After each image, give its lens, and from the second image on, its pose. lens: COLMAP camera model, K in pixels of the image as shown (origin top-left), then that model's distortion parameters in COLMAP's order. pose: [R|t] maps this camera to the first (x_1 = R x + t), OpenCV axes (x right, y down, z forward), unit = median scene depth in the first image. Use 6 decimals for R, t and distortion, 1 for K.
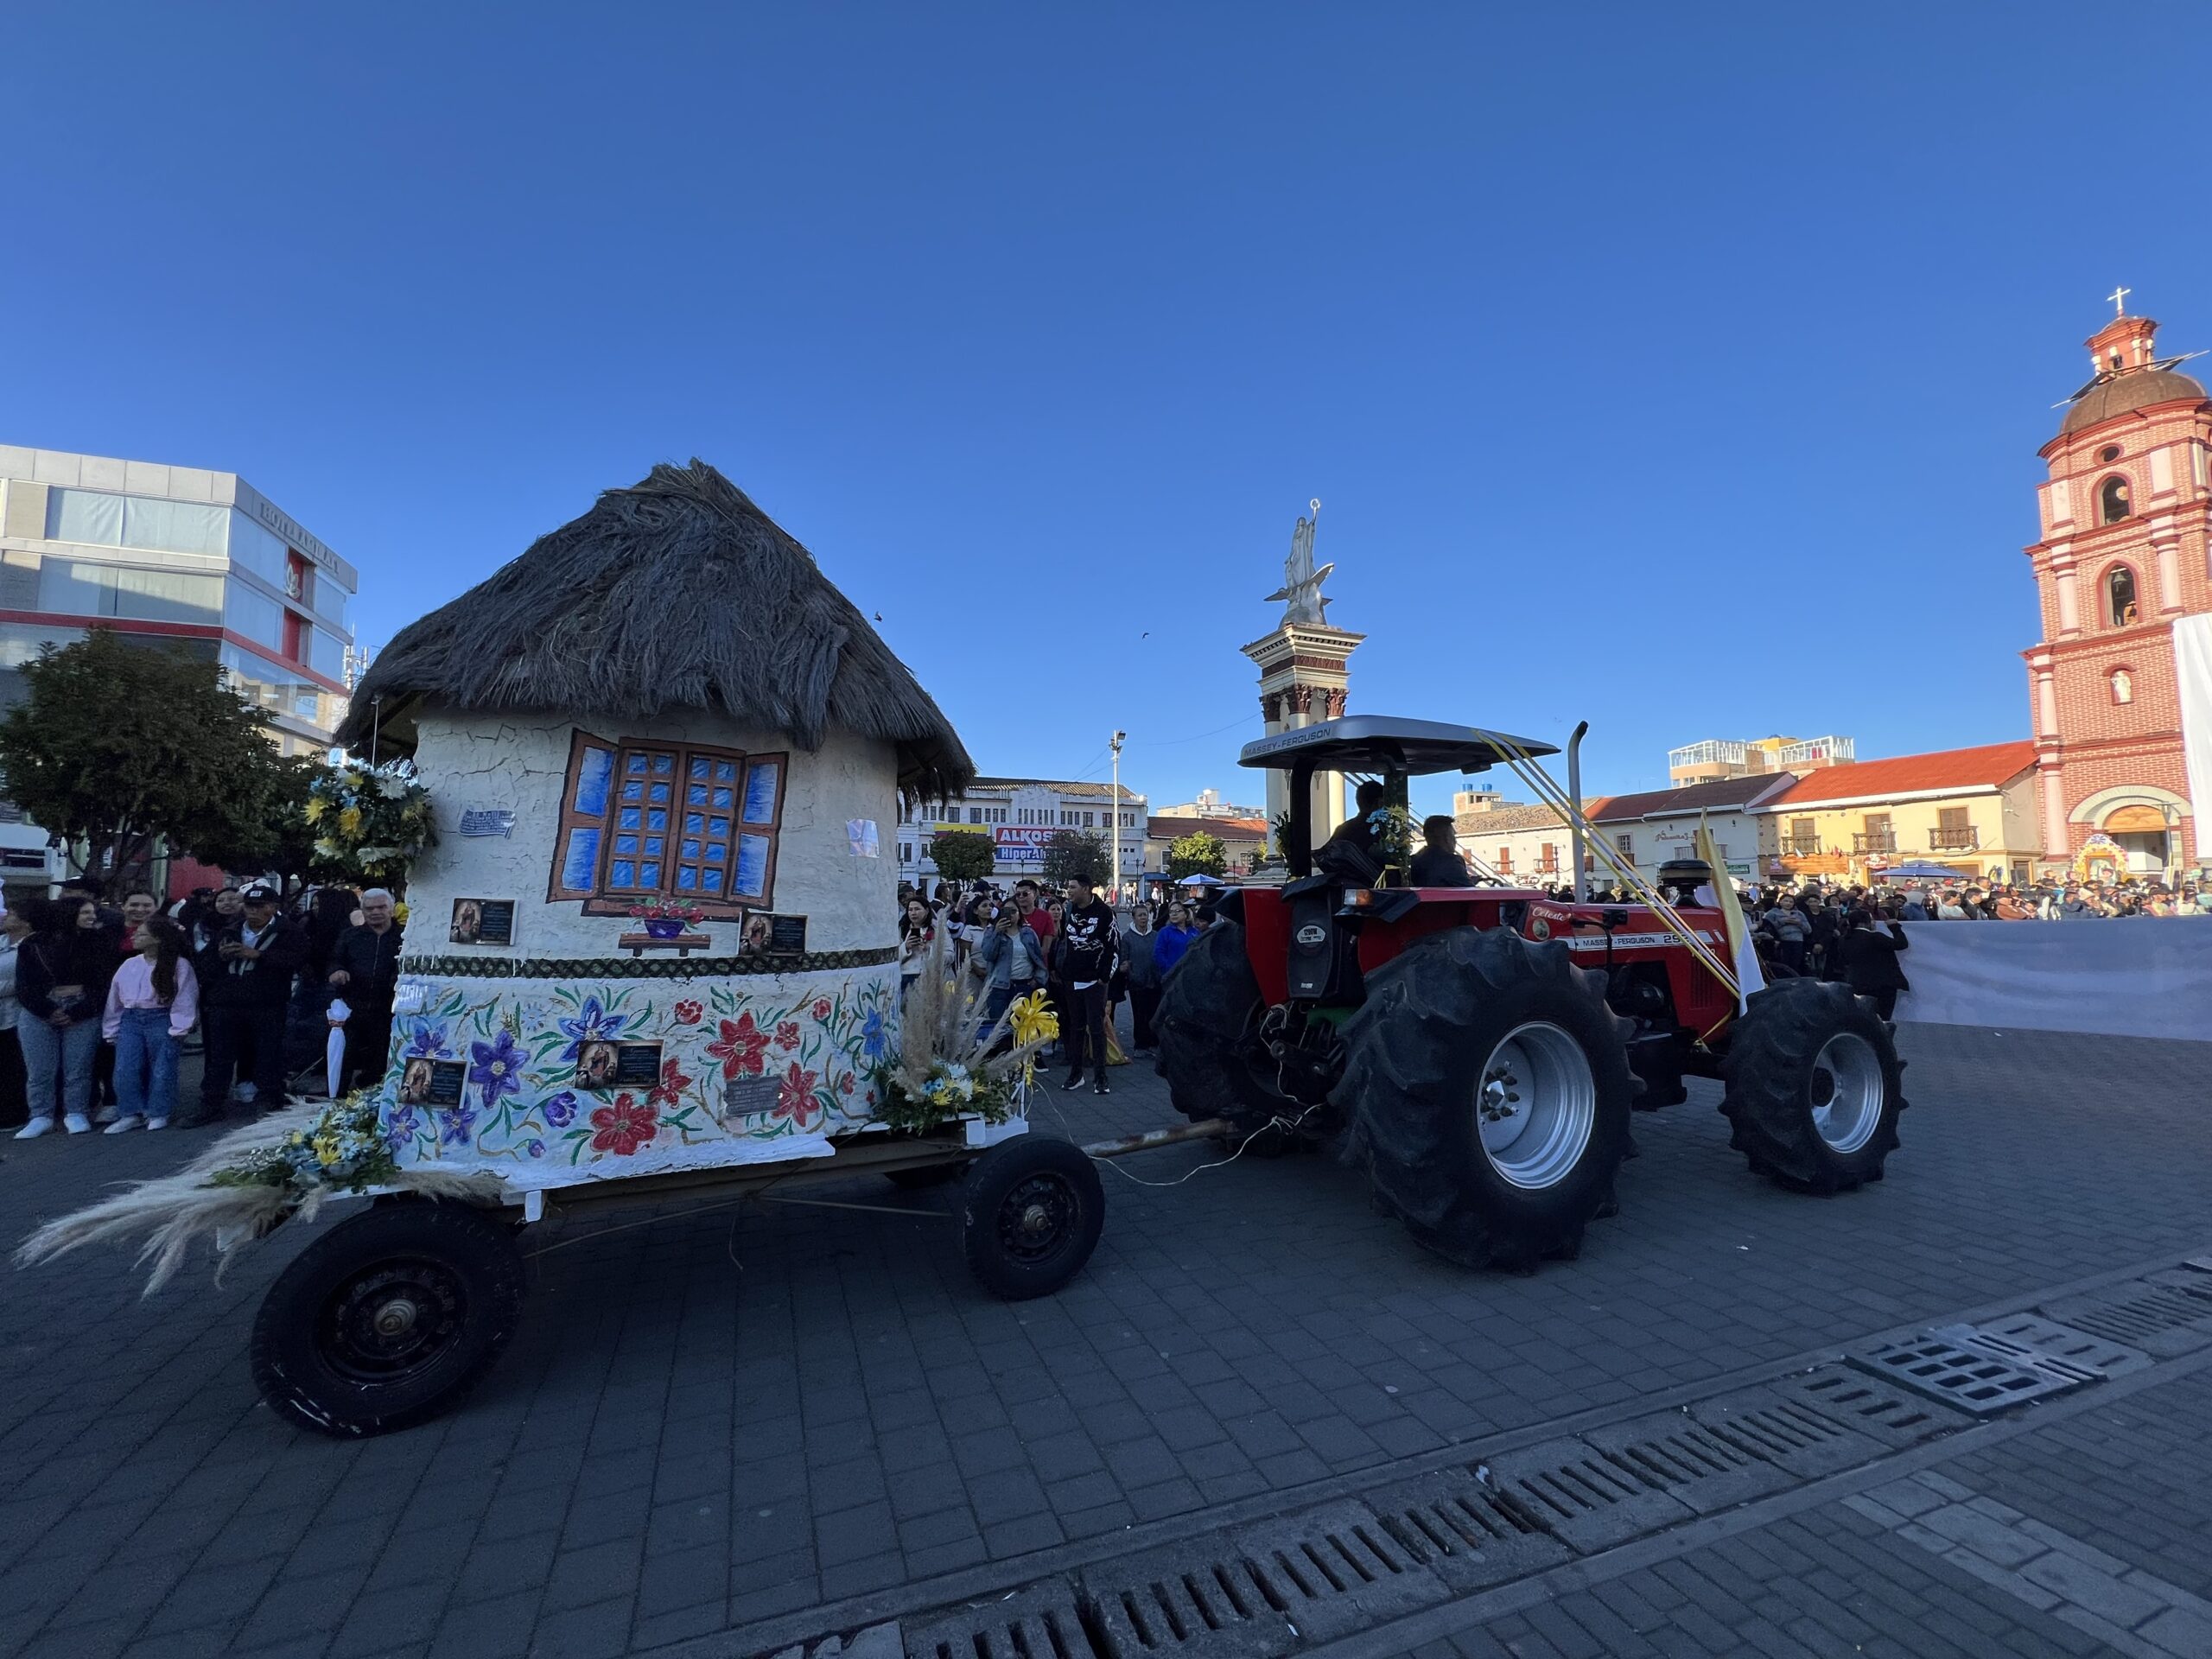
lens RADIAL K [[893.2, 0, 1101.0], [0, 893.2, 821.7], [0, 0, 1]] dist [0.001797, 0.000100]
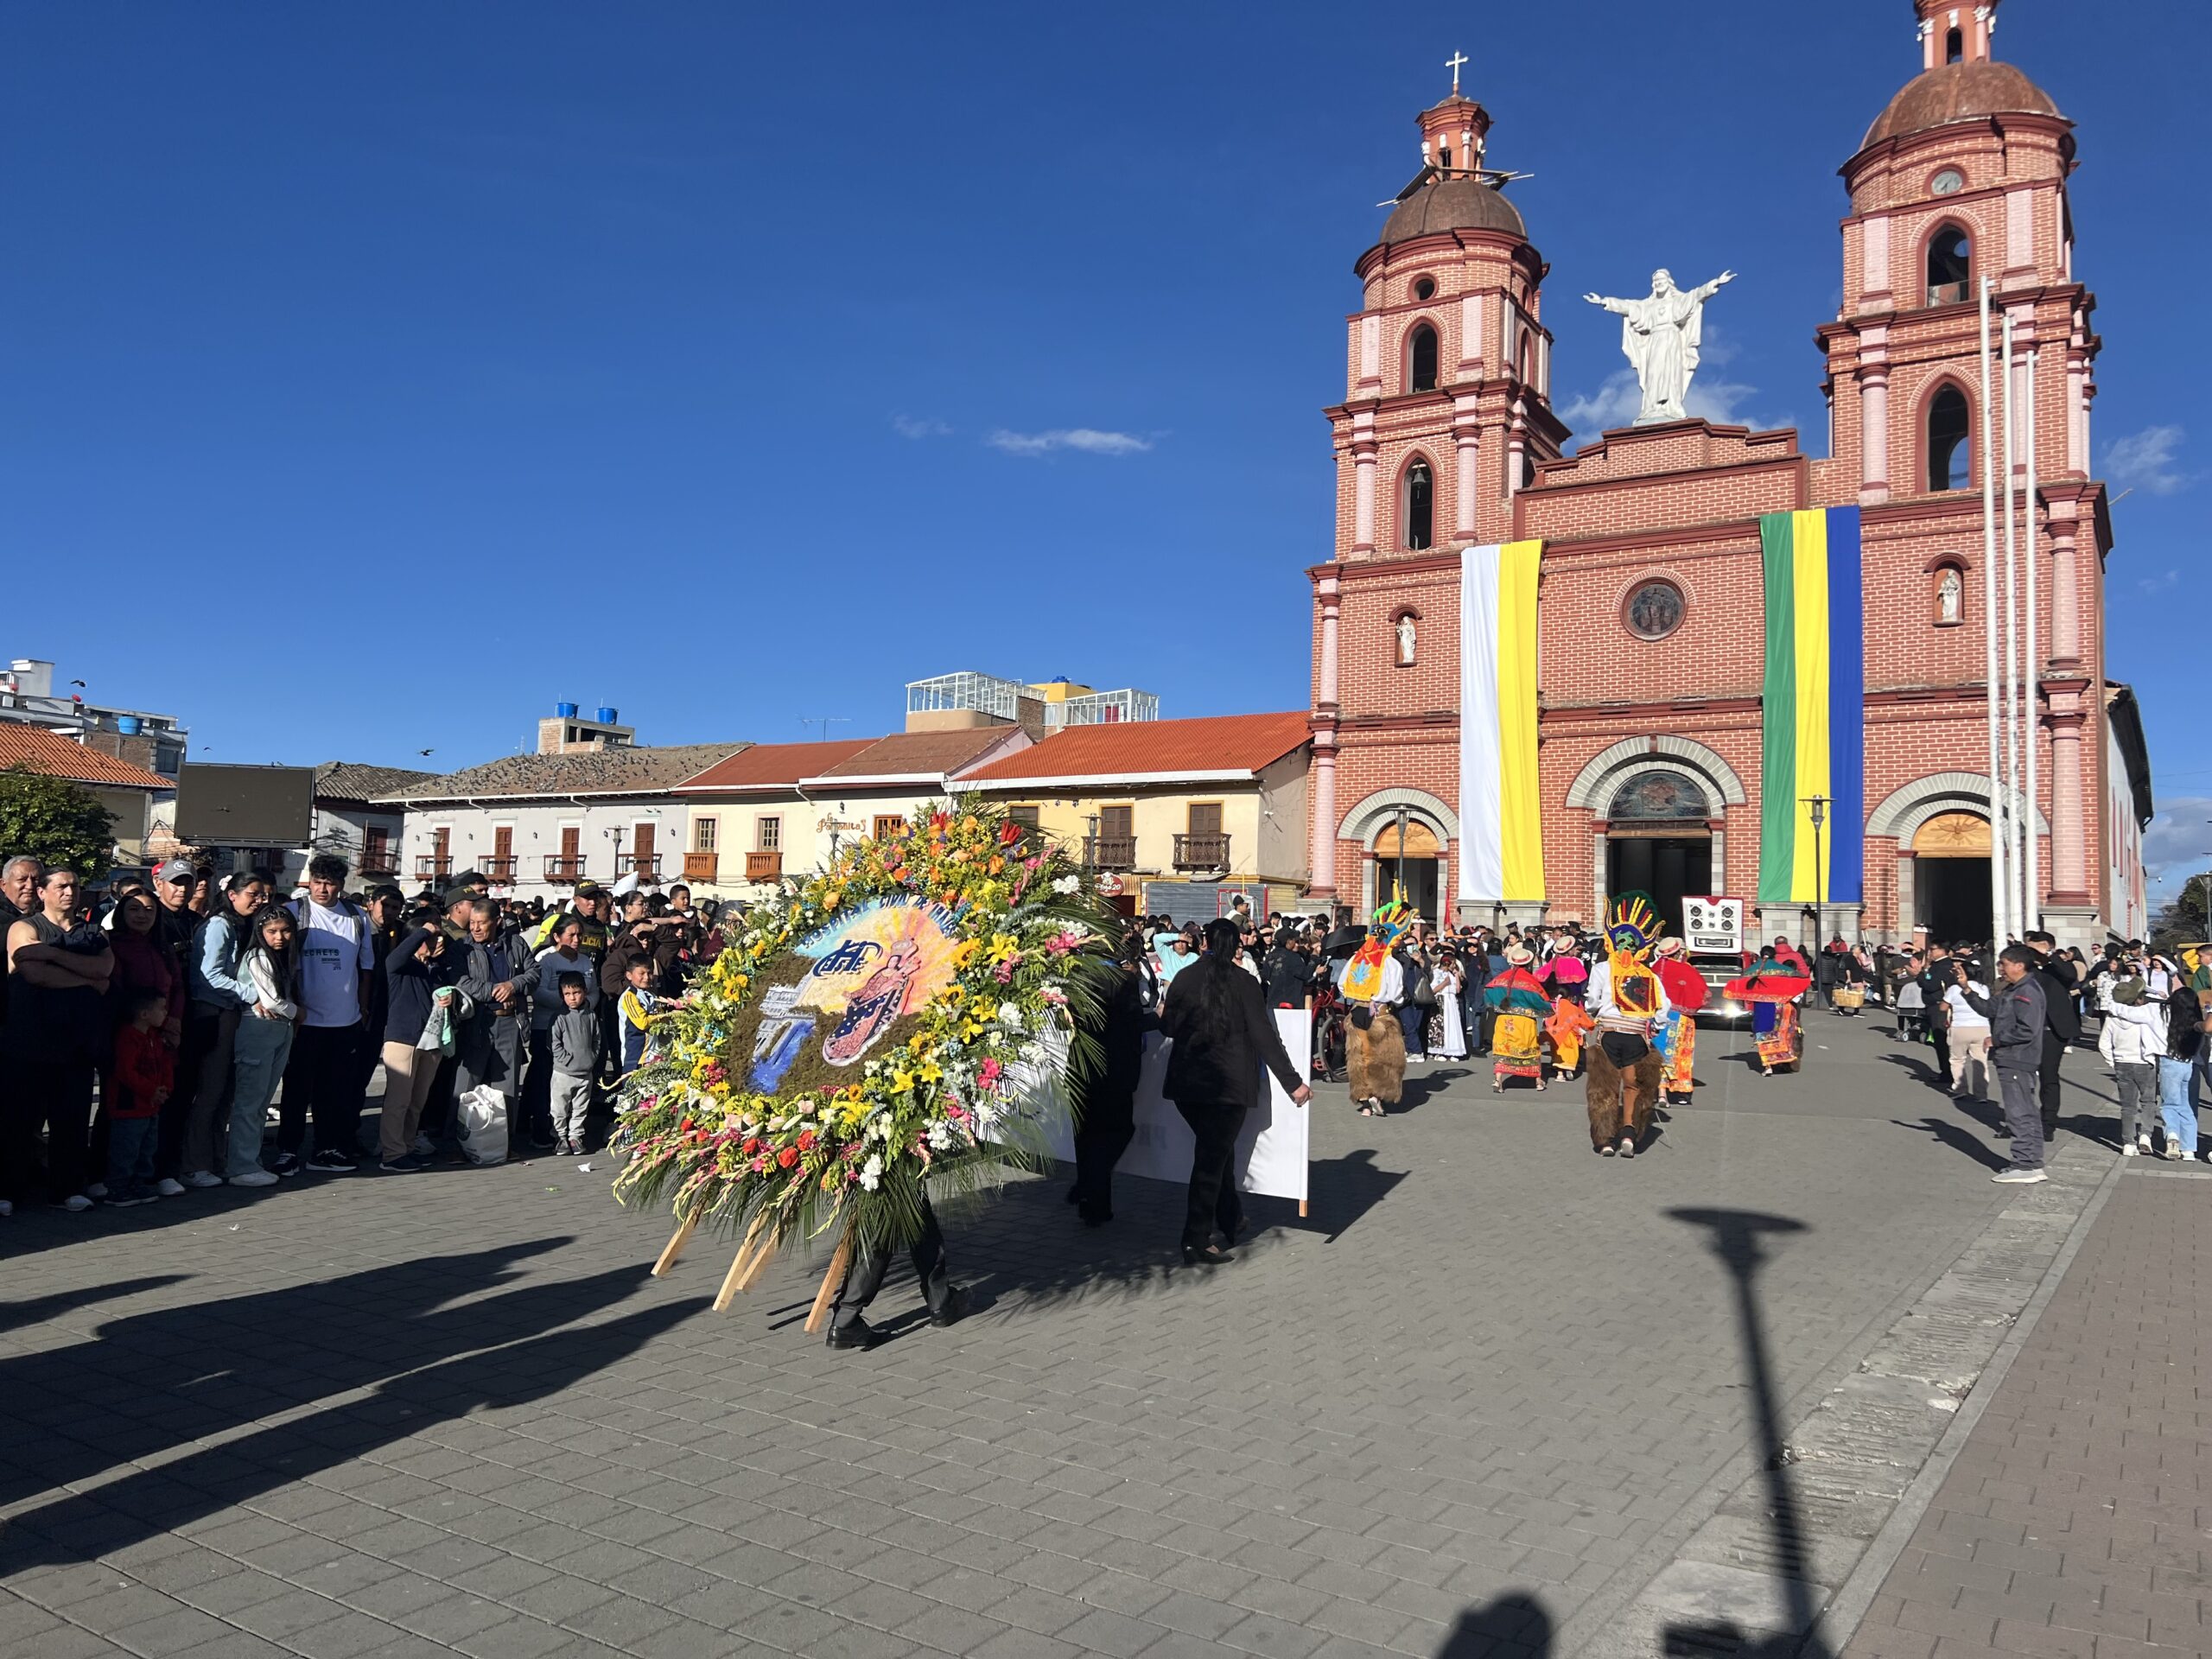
lens RADIAL K [[1672.5, 0, 1083.2], [0, 1672.5, 845.8], [0, 0, 1]] dist [0.007144, -0.003734]
pose [[0.801266, 0.053566, 0.595905, 0.202040], [-0.078545, 0.996782, 0.016012, 0.000949], [-0.593130, -0.059636, 0.802895, 0.126702]]
